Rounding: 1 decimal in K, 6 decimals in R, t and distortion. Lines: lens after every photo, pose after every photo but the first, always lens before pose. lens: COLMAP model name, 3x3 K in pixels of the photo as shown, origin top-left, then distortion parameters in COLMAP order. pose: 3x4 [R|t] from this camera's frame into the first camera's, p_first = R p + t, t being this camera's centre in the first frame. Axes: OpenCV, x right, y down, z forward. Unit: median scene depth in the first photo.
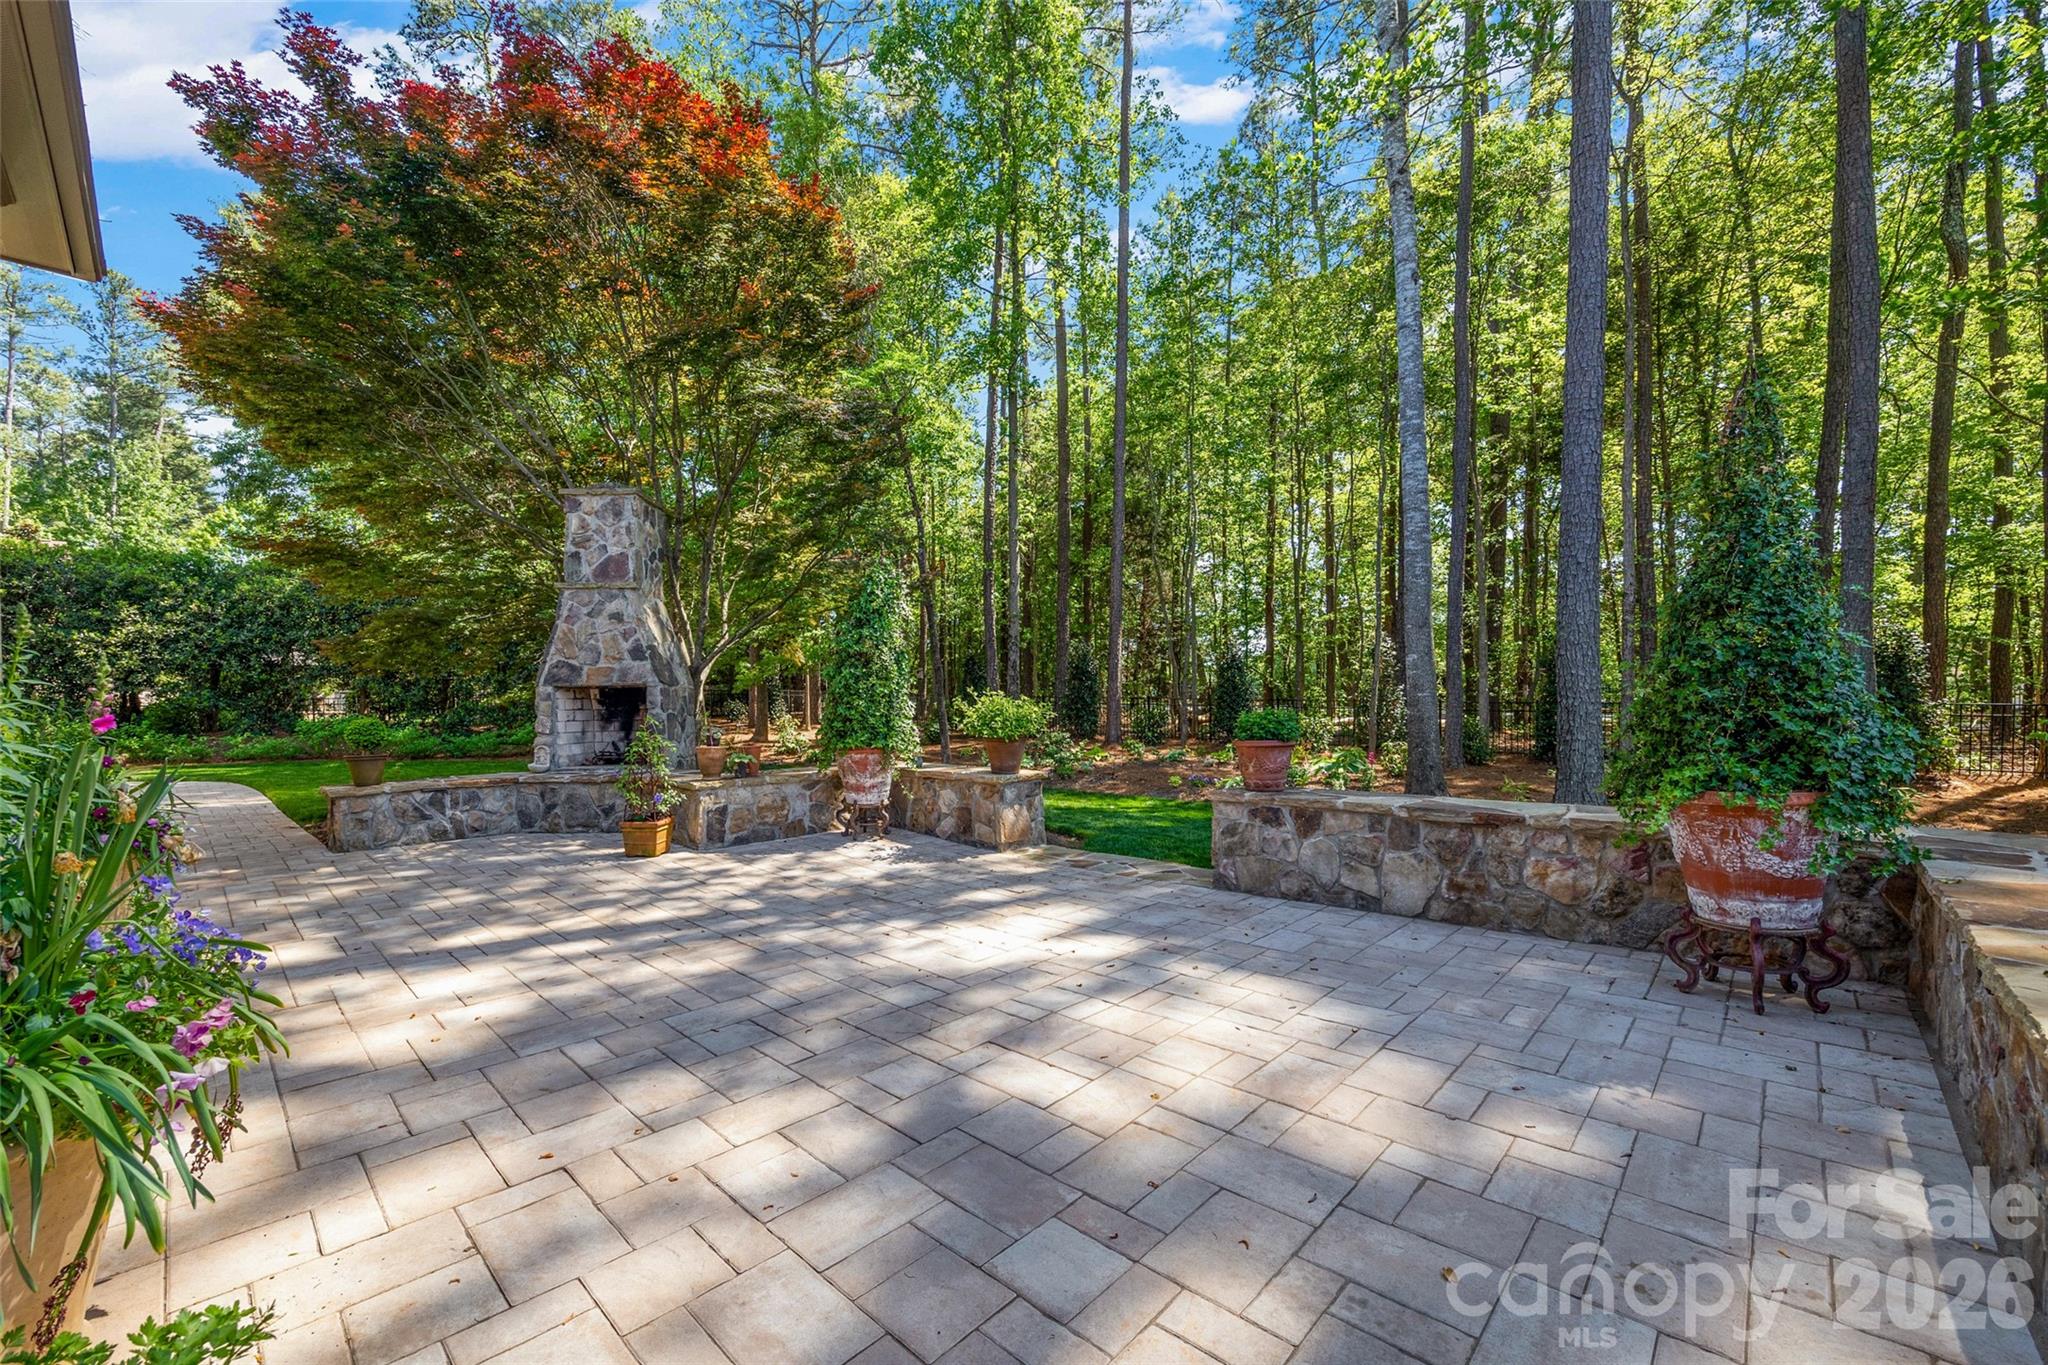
lens RADIAL K [[783.7, 0, 1044.7], [0, 783.7, 713.1], [0, 0, 1]] dist [-0.004326, 0.000415]
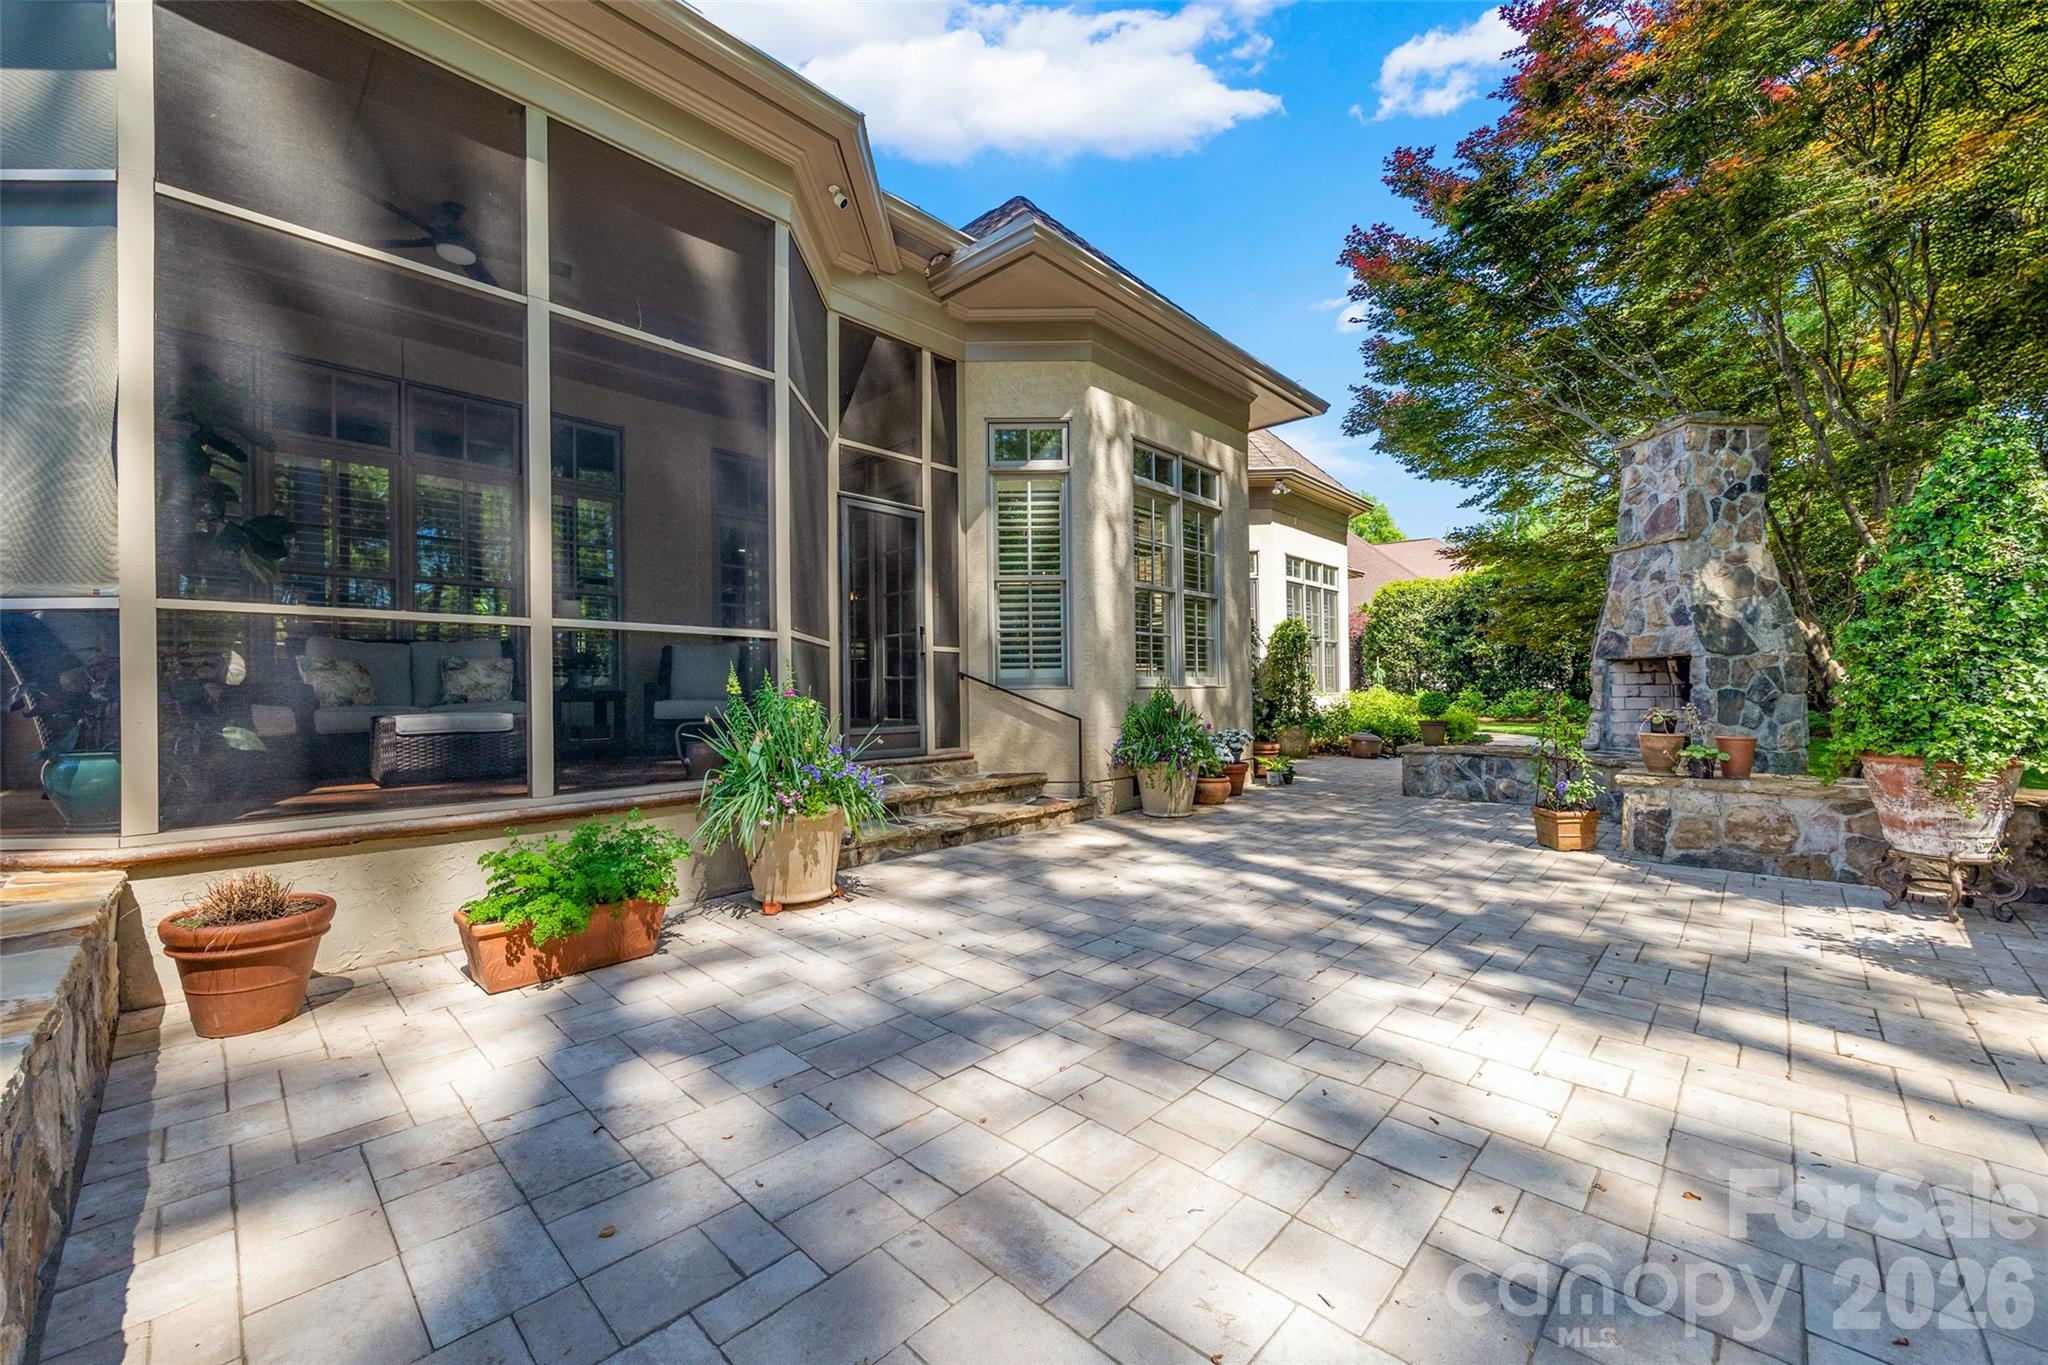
lens RADIAL K [[783.7, 0, 1020.9], [0, 783.7, 685.2], [0, 0, 1]] dist [-0.004326, 0.000415]
pose [[0.000409, 0.007798, -0.999970, 0.306269], [-0.005351, 0.999955, 0.007796, -0.007032], [0.999986, 0.005348, 0.000450, 0.303994]]
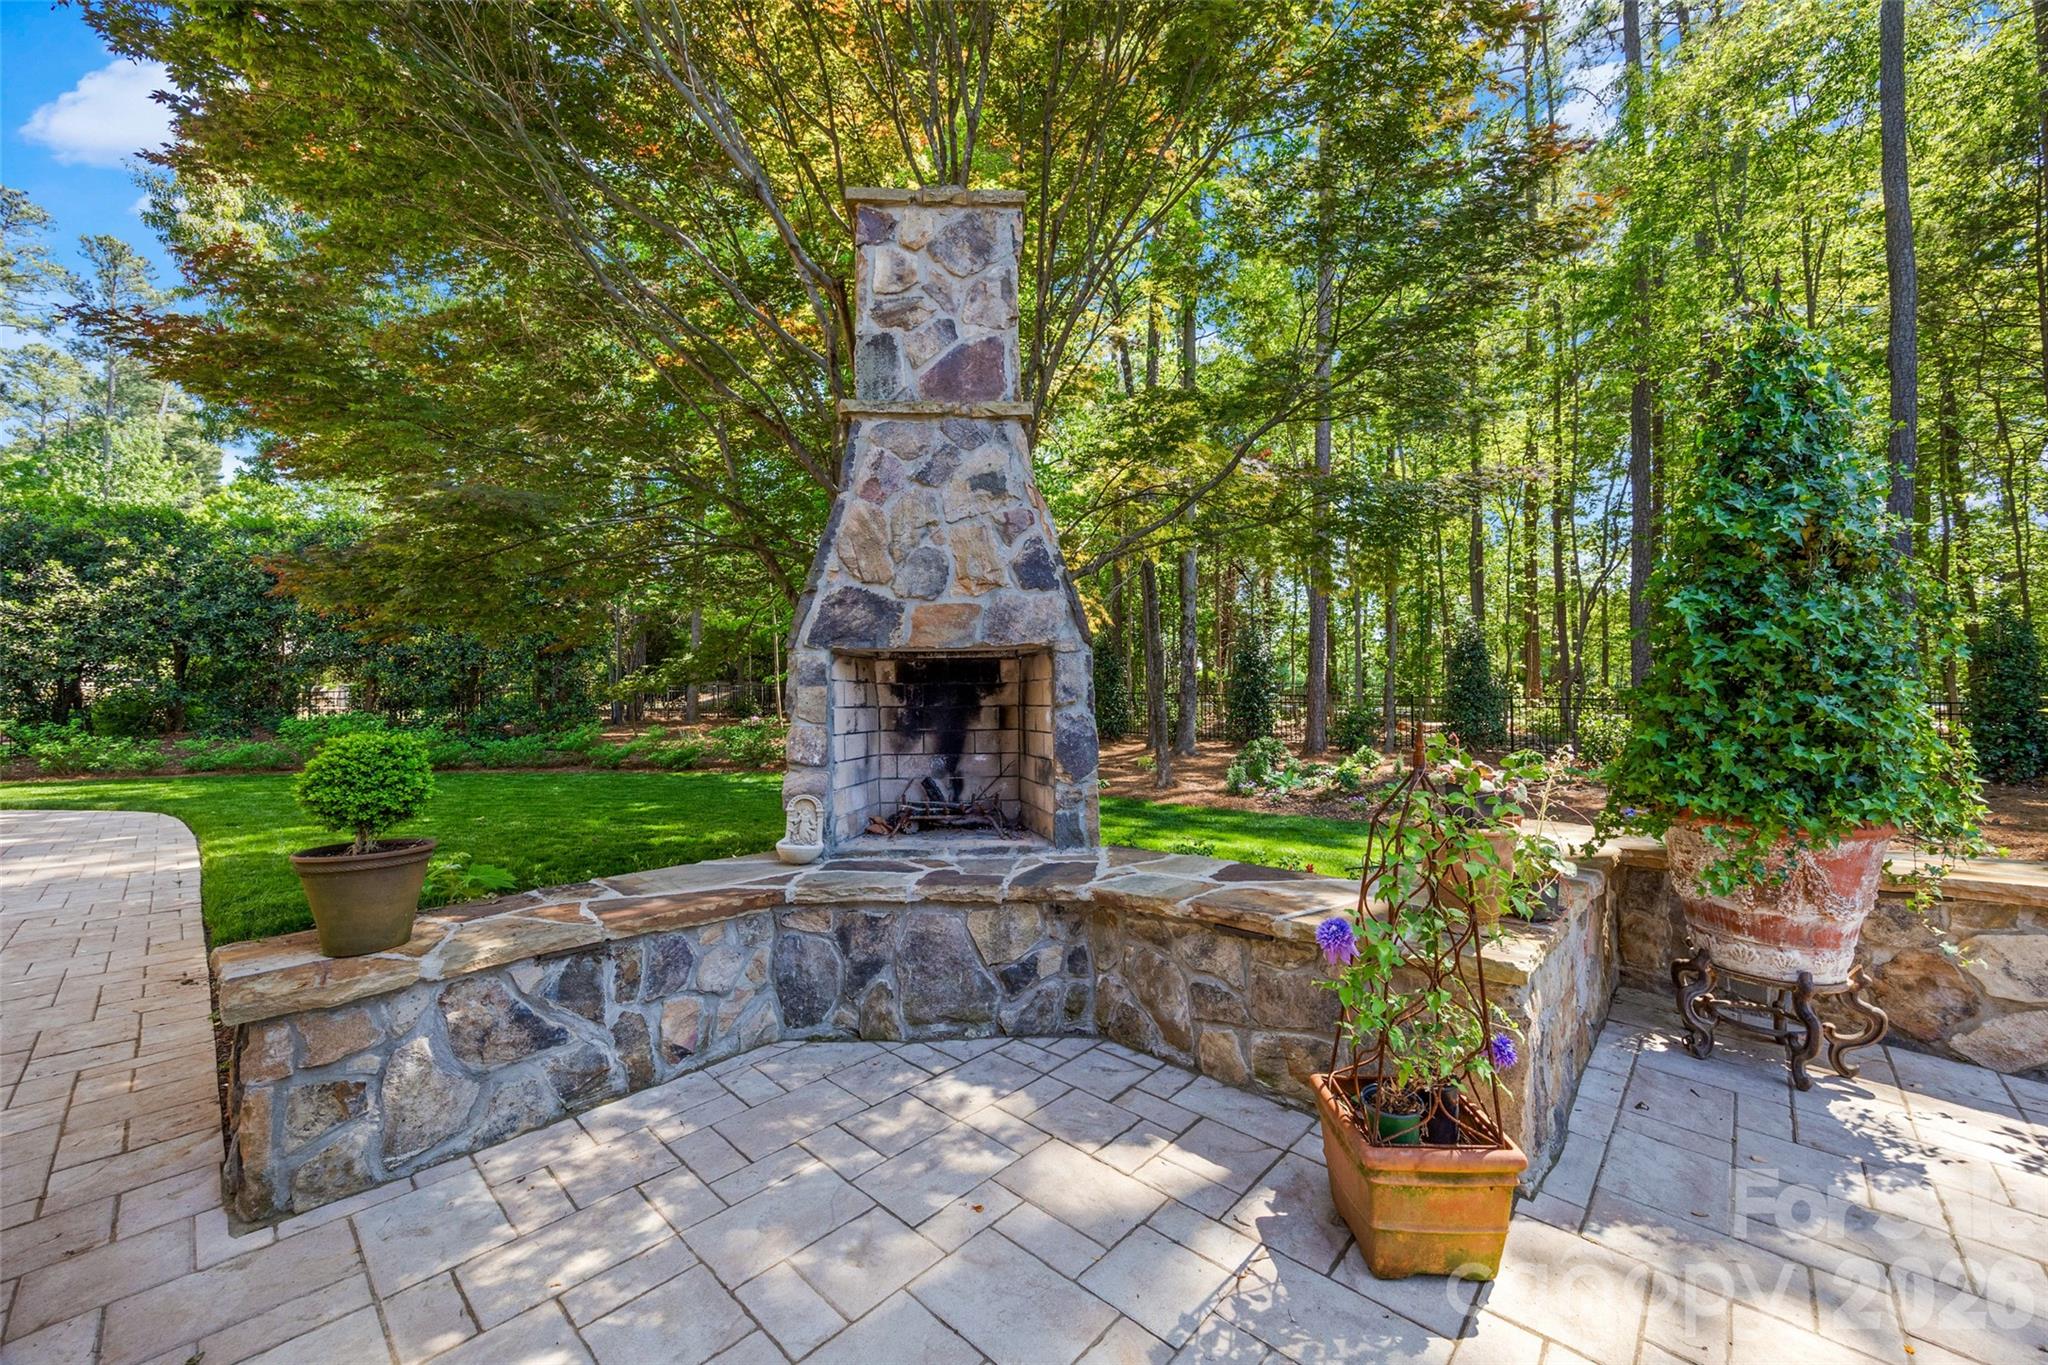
lens RADIAL K [[783.7, 0, 1070.4], [0, 783.7, 690.8], [0, 0, 1]] dist [-0.004326, 0.000415]
pose [[0.999908, 0.005149, 0.012539, -0.507886], [-0.004800, 0.999604, -0.027729, -0.001804], [-0.012677, 0.027667, 0.999537, 0.586471]]
